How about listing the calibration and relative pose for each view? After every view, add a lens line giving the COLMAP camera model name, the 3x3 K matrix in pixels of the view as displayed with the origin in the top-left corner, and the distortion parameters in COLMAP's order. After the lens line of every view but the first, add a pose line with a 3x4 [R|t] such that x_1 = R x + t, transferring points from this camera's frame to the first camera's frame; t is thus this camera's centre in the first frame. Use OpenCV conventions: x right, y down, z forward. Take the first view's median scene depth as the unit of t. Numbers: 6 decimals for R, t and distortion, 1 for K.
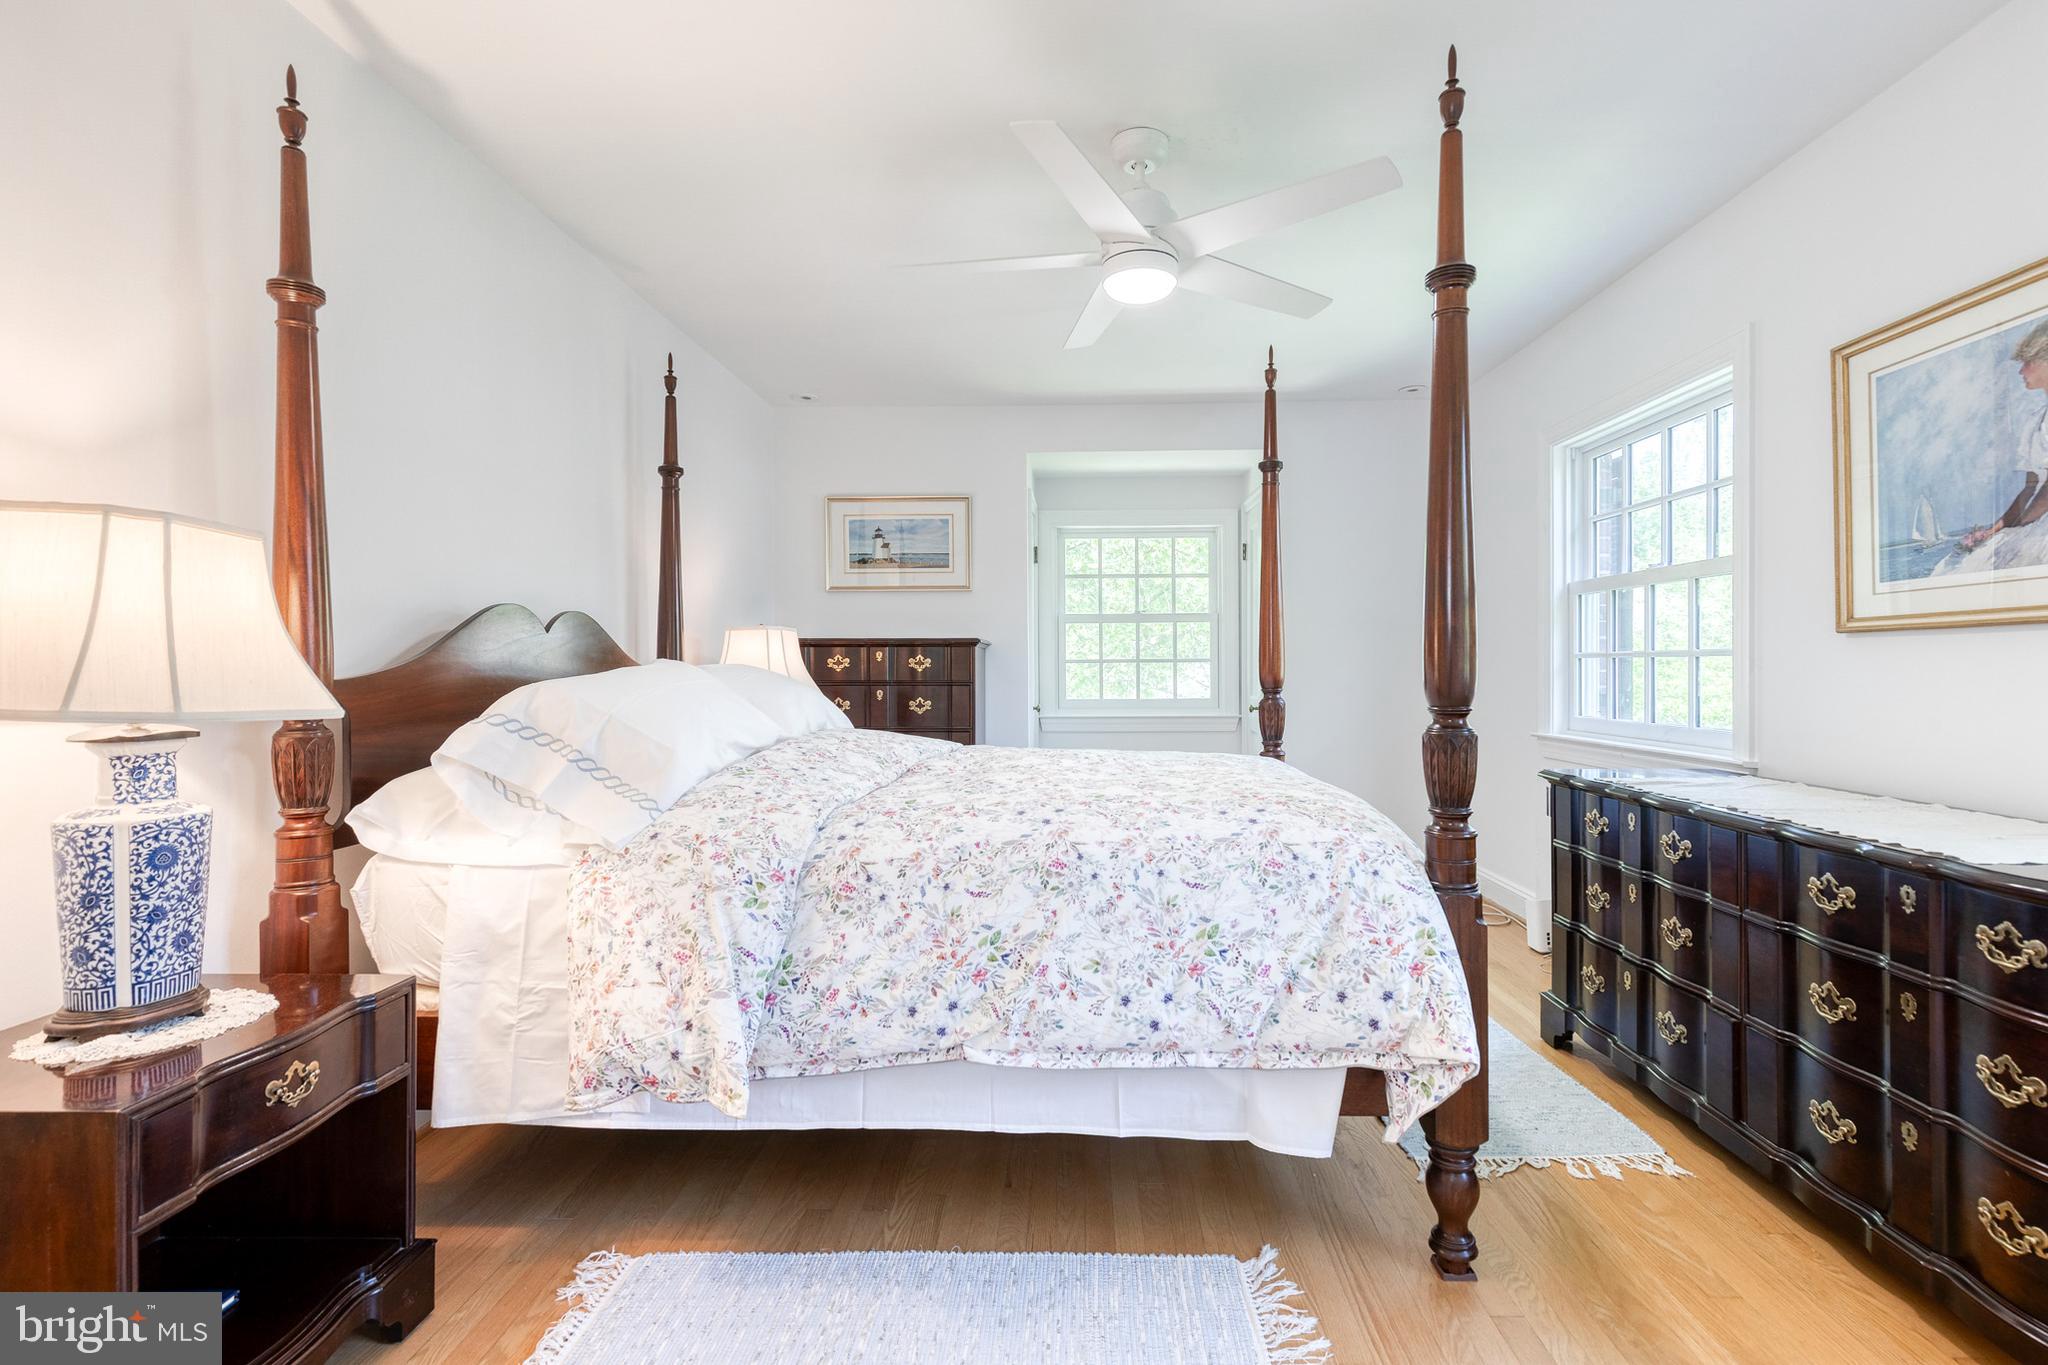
lens RADIAL K [[947.0, 0, 1024.0], [0, 947.0, 682.5], [0, 0, 1]] dist [0.014837, -0.000383]
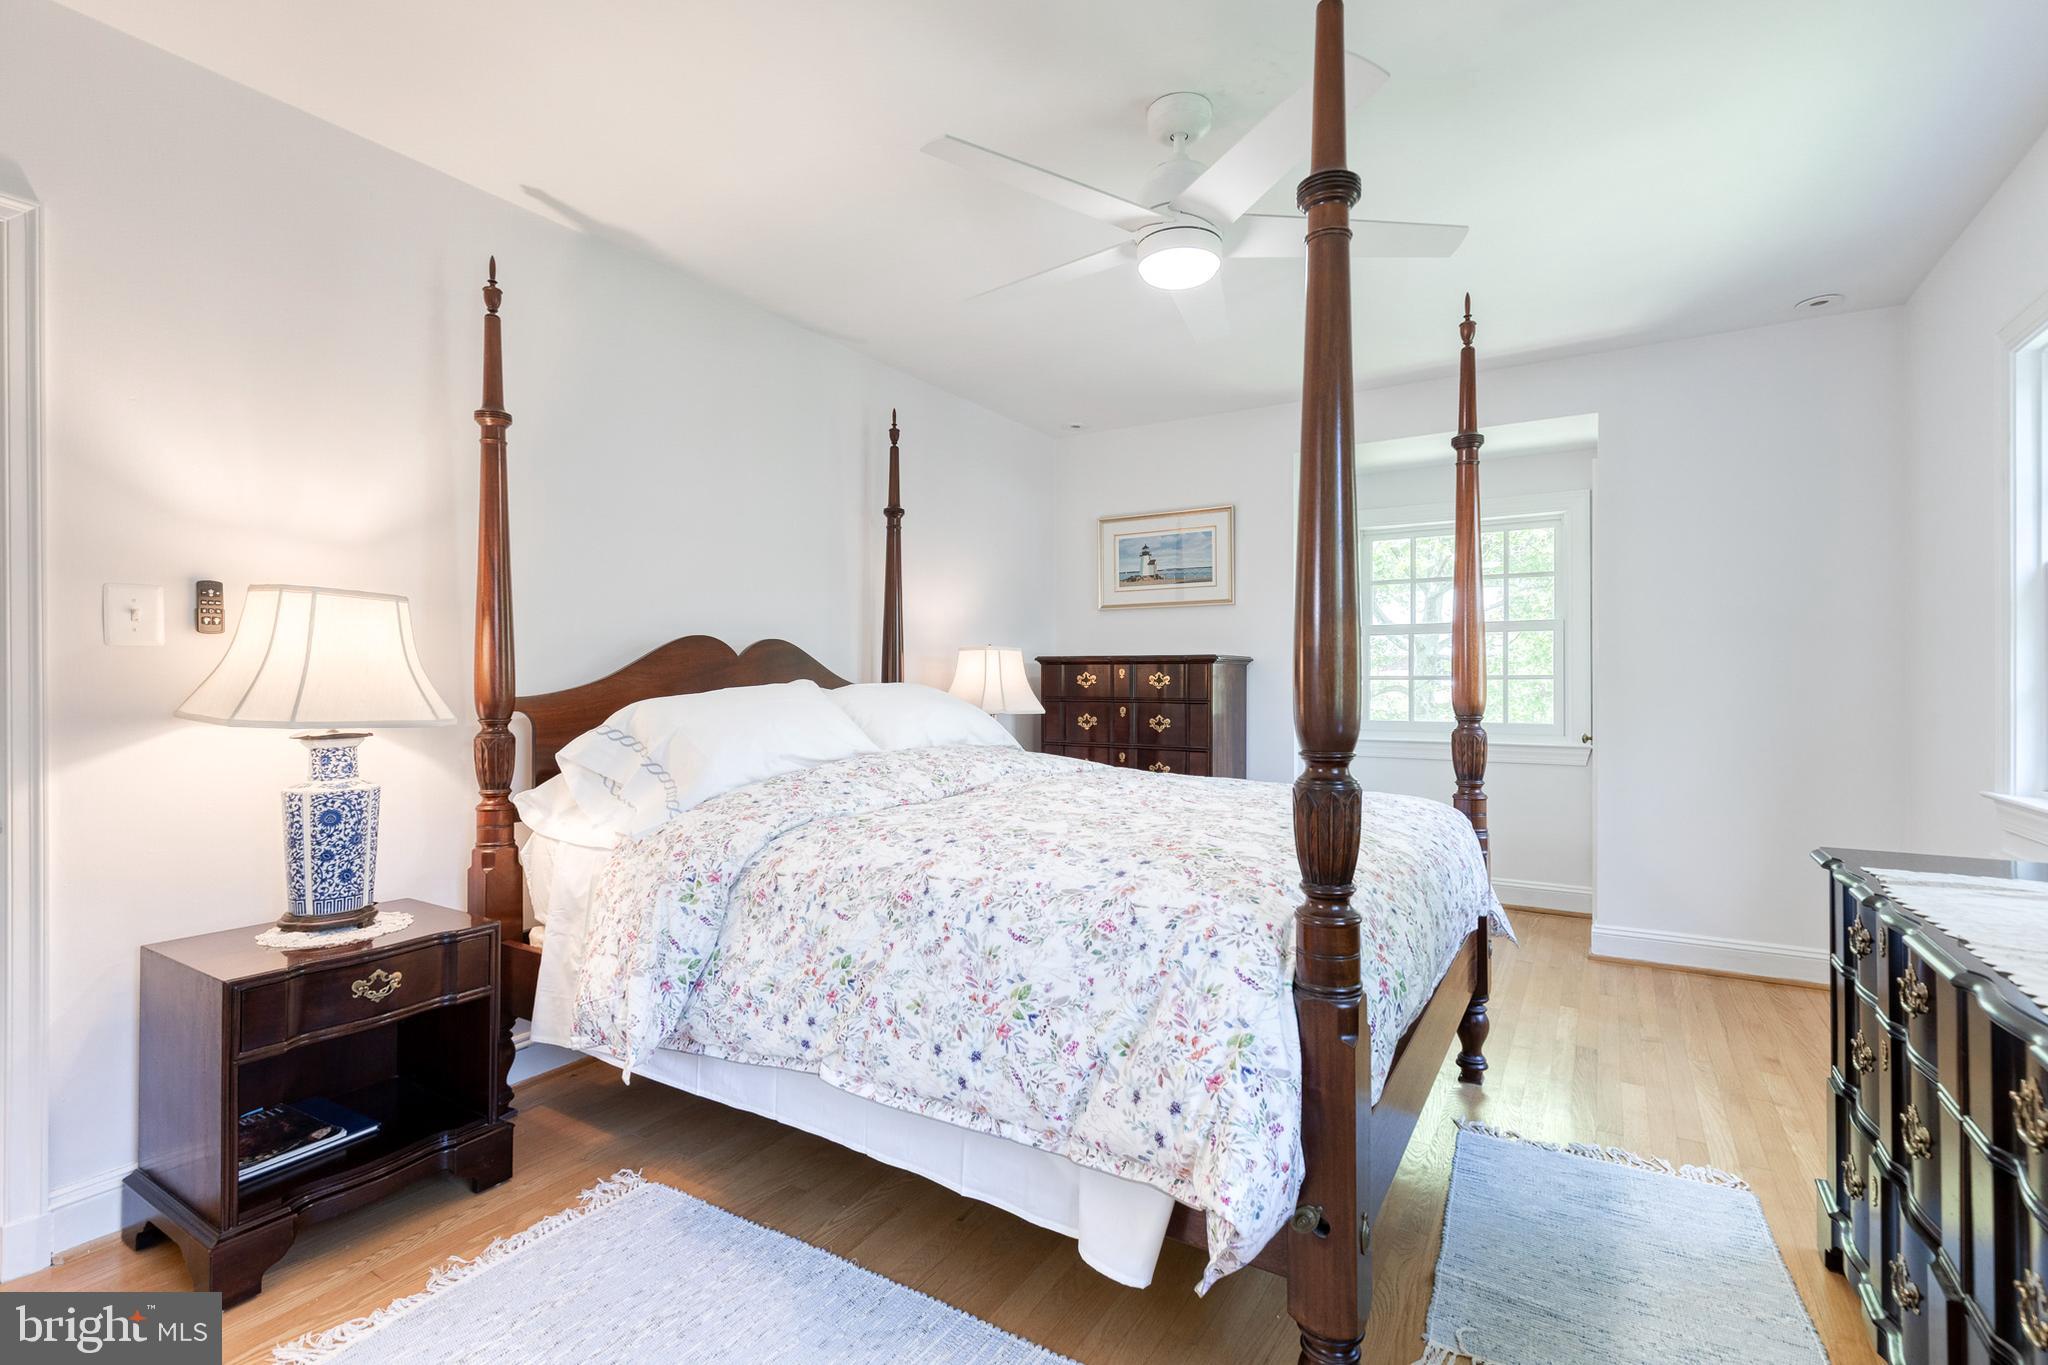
lens RADIAL K [[925.8, 0, 1023.5], [0, 925.8, 685.5], [0, 0, 1]] dist [0.010864, -0.000271]
pose [[0.865654, 0.006337, -0.500603, 0.629170], [-0.010285, 0.999934, -0.005128, -0.022045], [0.500538, 0.009588, 0.865662, 0.237759]]
